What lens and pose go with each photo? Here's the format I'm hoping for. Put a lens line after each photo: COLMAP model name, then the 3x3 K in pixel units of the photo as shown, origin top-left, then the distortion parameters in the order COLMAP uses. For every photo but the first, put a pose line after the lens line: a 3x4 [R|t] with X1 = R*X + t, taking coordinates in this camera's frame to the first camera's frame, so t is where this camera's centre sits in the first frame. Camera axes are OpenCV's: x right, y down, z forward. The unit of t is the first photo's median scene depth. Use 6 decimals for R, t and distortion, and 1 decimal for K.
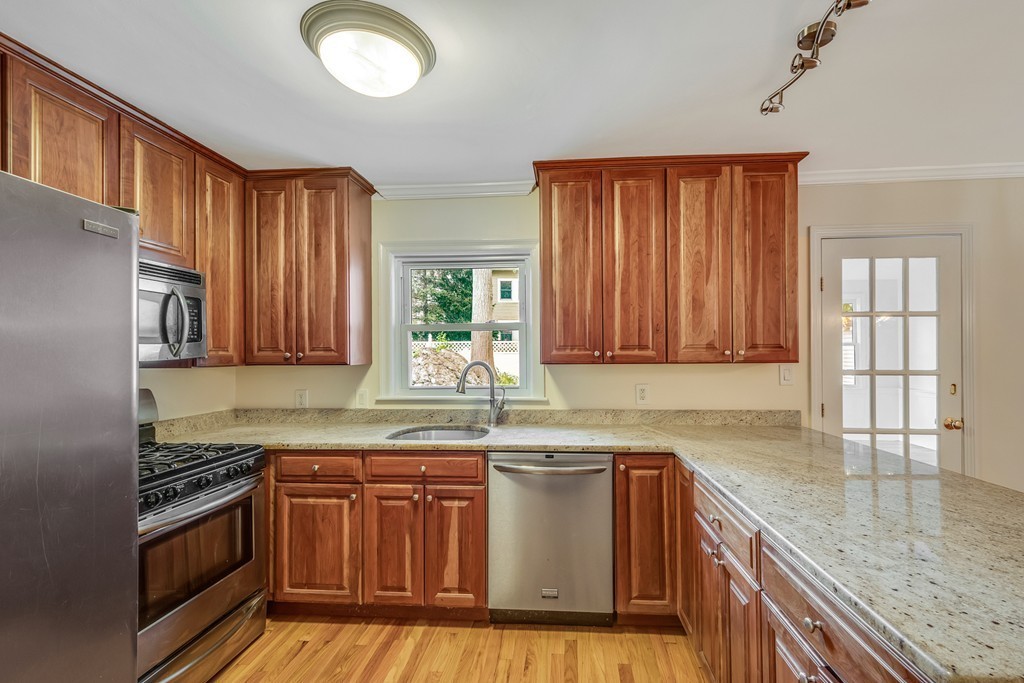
lens RADIAL K [[484.8, 0, 524.0], [0, 484.8, 347.9], [0, 0, 1]] dist [0.013560, 0.000067]
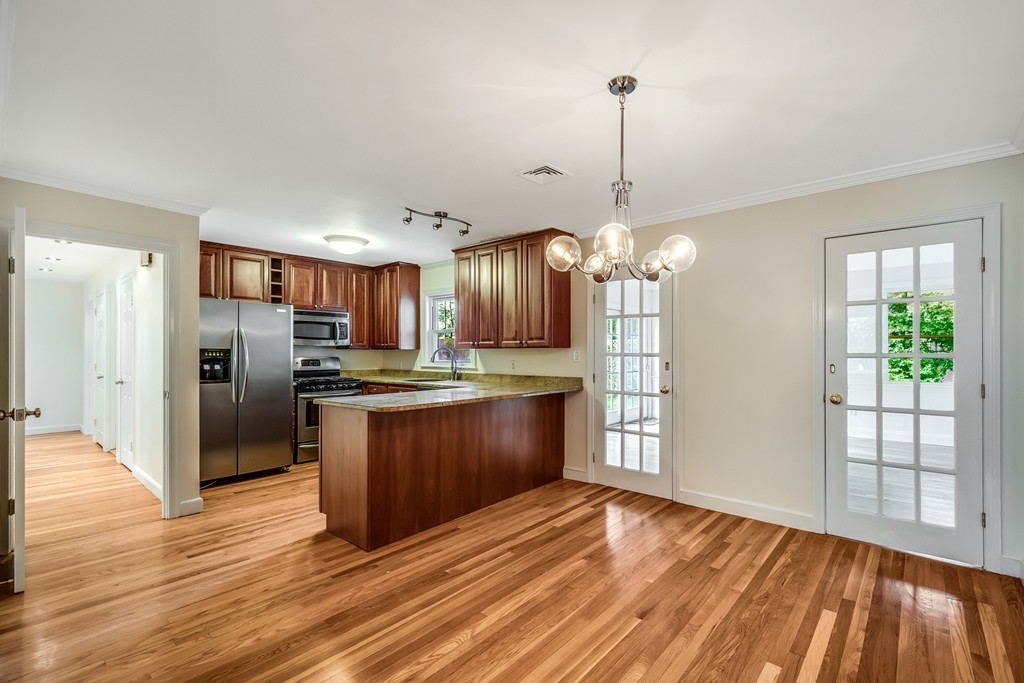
lens RADIAL K [[452.4, 0, 539.6], [0, 452.4, 348.0], [0, 0, 1]] dist [0.011264, -0.000340]
pose [[0.813323, -0.000194, -0.581813, 1.361793], [0.001130, 0.999999, 0.001247, 0.027392], [0.581812, -0.001672, 0.813322, -0.320496]]
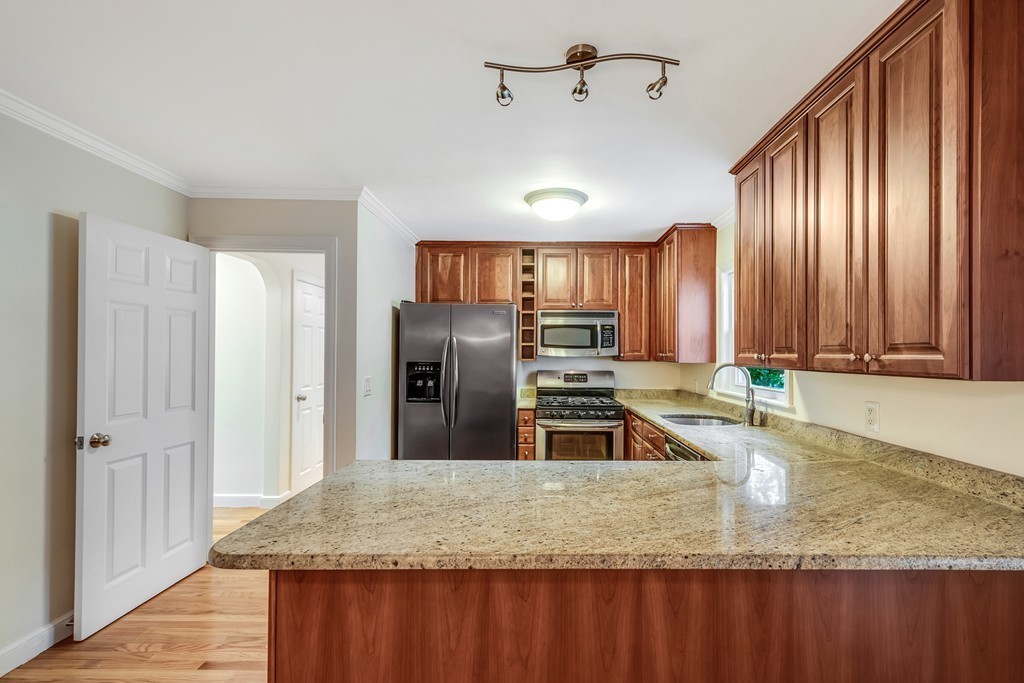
lens RADIAL K [[452.4, 0, 539.6], [0, 452.4, 348.0], [0, 0, 1]] dist [0.011264, -0.000340]
pose [[0.073455, -0.006645, -0.997276, 0.908556], [0.001078, 0.999978, -0.006584, 0.000801], [0.997298, -0.000591, 0.073460, 0.496951]]
